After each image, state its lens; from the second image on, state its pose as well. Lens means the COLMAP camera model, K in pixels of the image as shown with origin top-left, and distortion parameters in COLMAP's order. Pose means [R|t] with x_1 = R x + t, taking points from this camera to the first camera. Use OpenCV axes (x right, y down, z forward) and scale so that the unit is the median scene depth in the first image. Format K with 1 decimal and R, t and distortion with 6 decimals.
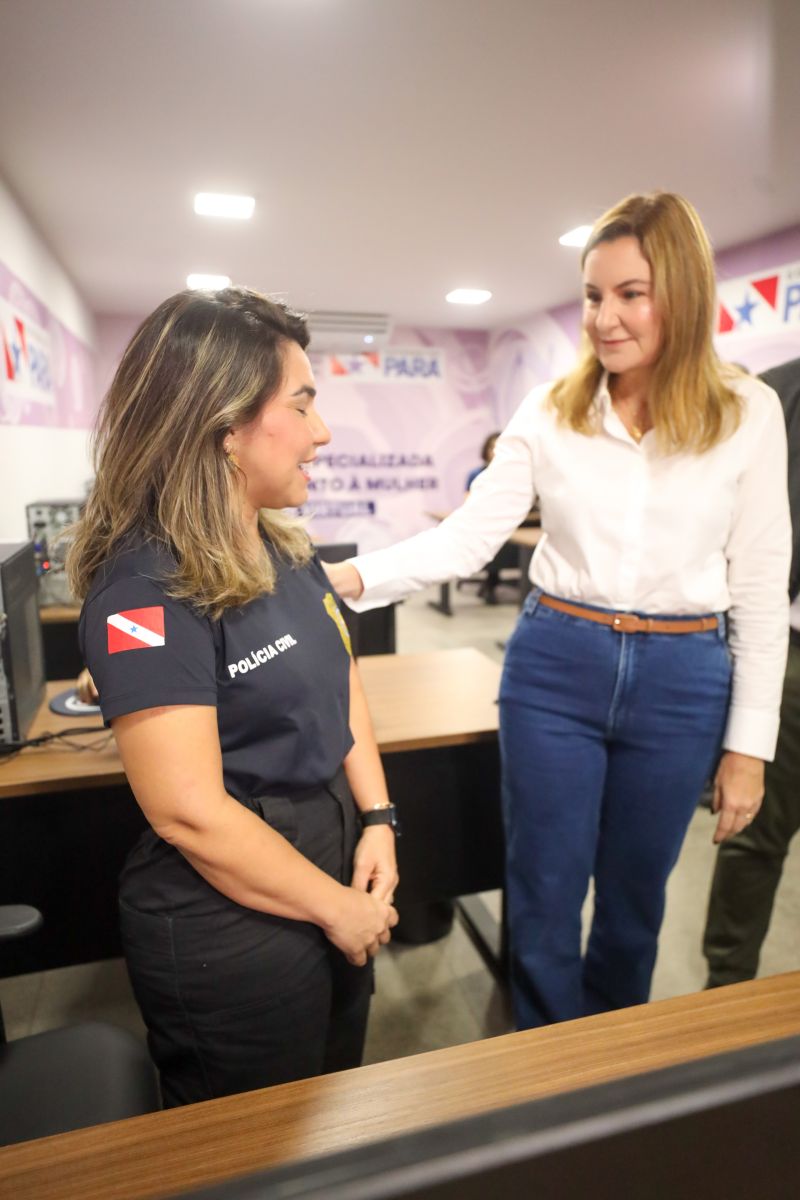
lens RADIAL K [[780.3, 0, 403.4], [0, 780.3, 590.9], [0, 0, 1]] dist [-0.024649, 0.016355]
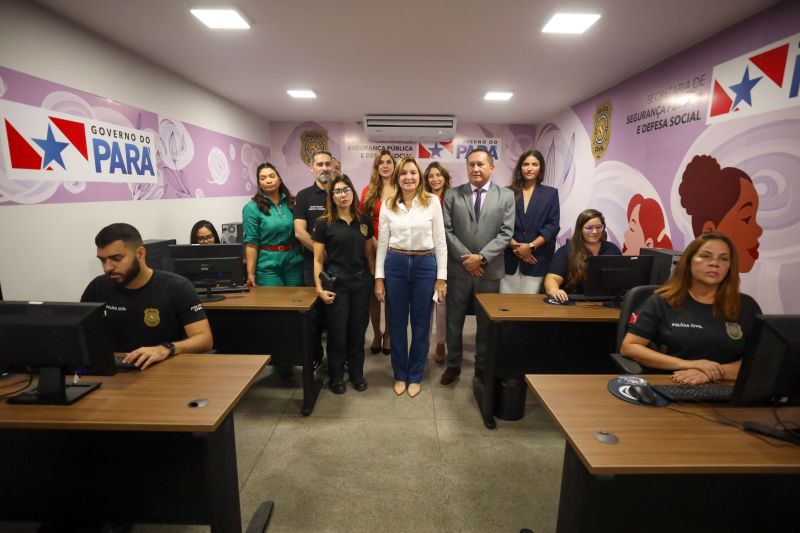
lens RADIAL K [[430.5, 0, 399.4], [0, 430.5, 265.5], [0, 0, 1]] dist [-0.007468, 0.007750]
pose [[0.956550, 0.063548, -0.284560, 0.558234], [-0.069426, 0.997531, -0.010609, -0.305530], [0.283184, 0.029904, 0.958599, 1.057789]]
